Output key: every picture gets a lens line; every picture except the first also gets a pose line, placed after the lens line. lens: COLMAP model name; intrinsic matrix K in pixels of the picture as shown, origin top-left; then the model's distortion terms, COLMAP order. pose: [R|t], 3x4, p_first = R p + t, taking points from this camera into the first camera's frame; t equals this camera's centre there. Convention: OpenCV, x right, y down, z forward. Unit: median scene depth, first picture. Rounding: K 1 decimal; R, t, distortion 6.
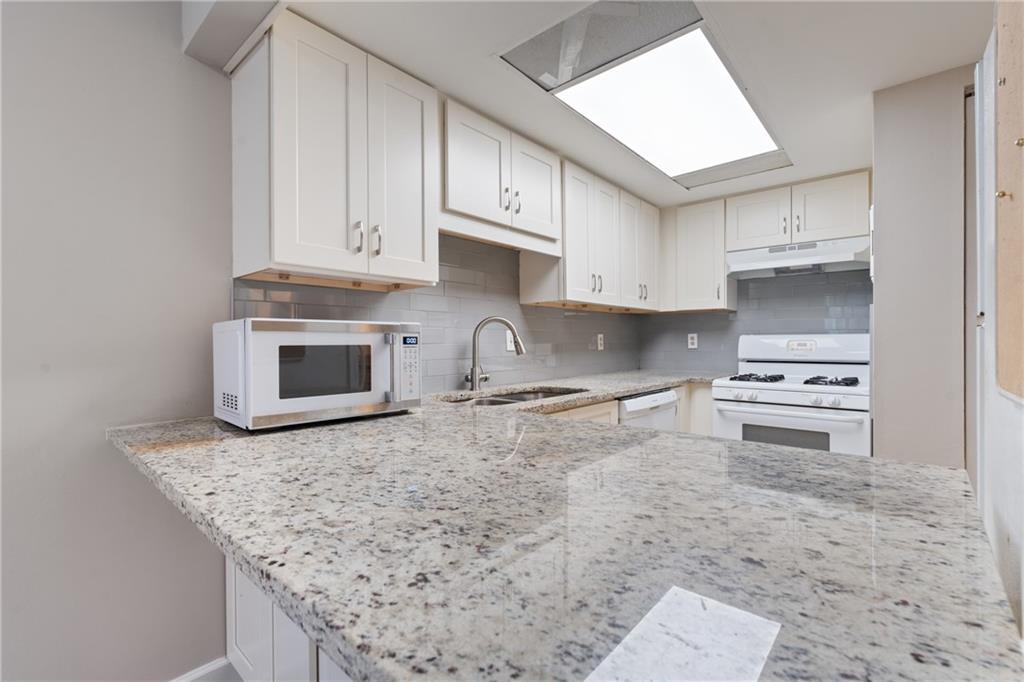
lens RADIAL K [[448.2, 0, 510.7], [0, 448.2, 342.2], [0, 0, 1]] dist [-0.005623, 0.000210]
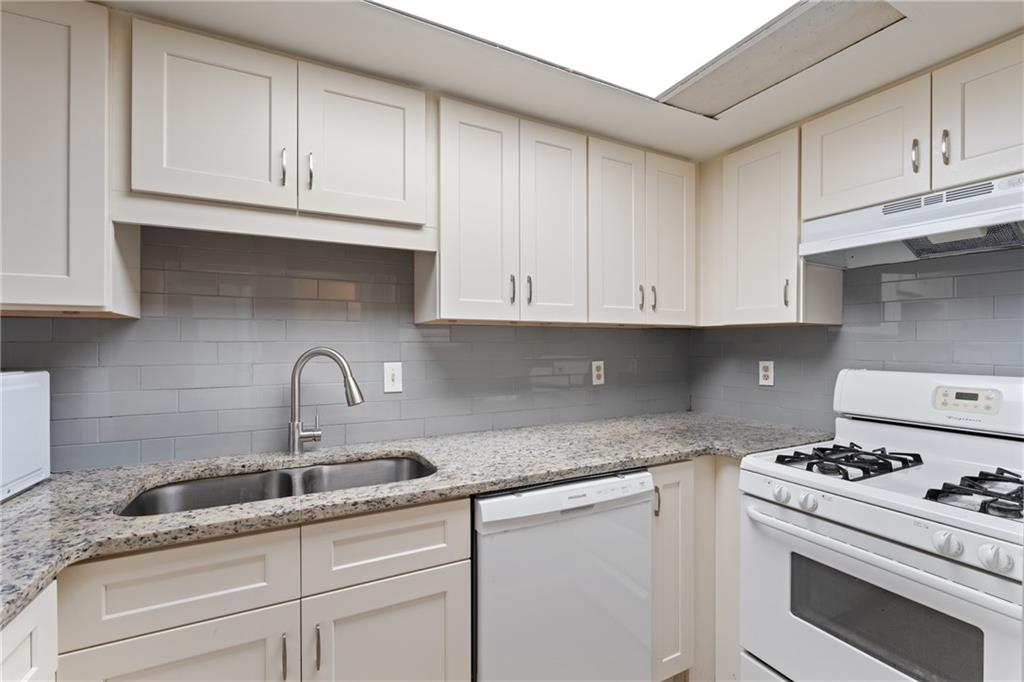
lens RADIAL K [[448.2, 0, 510.8], [0, 448.2, 344.6], [0, 0, 1]] dist [-0.005623, 0.000210]
pose [[0.931516, 0.005906, -0.363651, 0.381951], [-0.005615, 0.999983, 0.001857, -0.051449], [0.363656, 0.000312, 0.931533, 0.383794]]
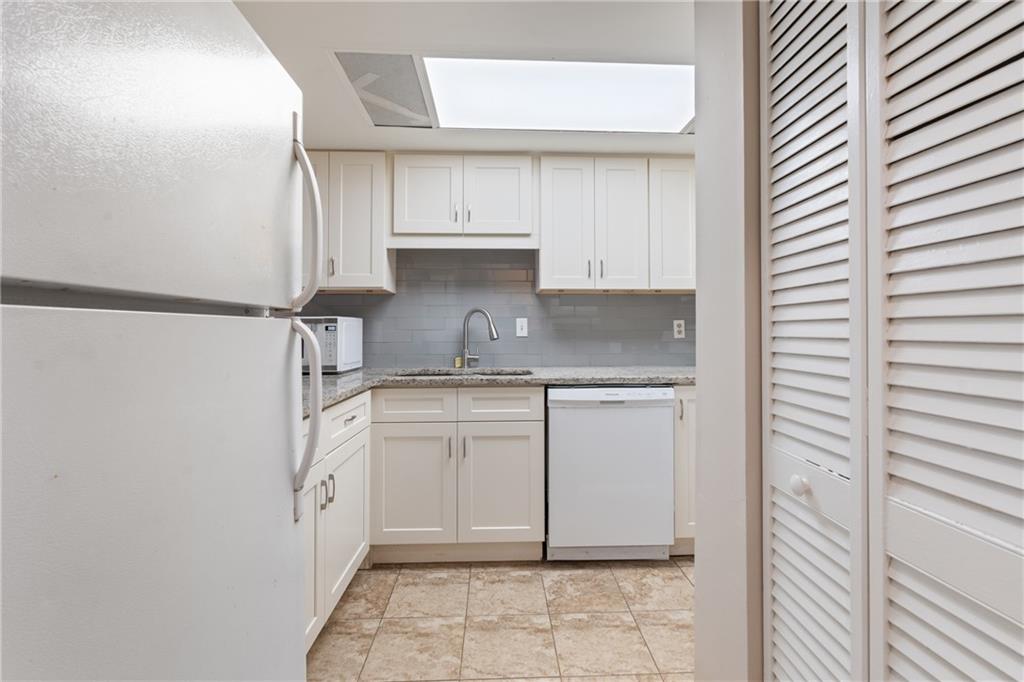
lens RADIAL K [[448.2, 0, 512.9], [0, 448.2, 317.0], [0, 0, 1]] dist [-0.005623, 0.000210]
pose [[0.695905, -0.010413, -0.718058, 0.710556], [-0.003192, 0.999840, -0.017593, -0.008936], [0.718126, 0.014535, 0.695761, 0.192366]]
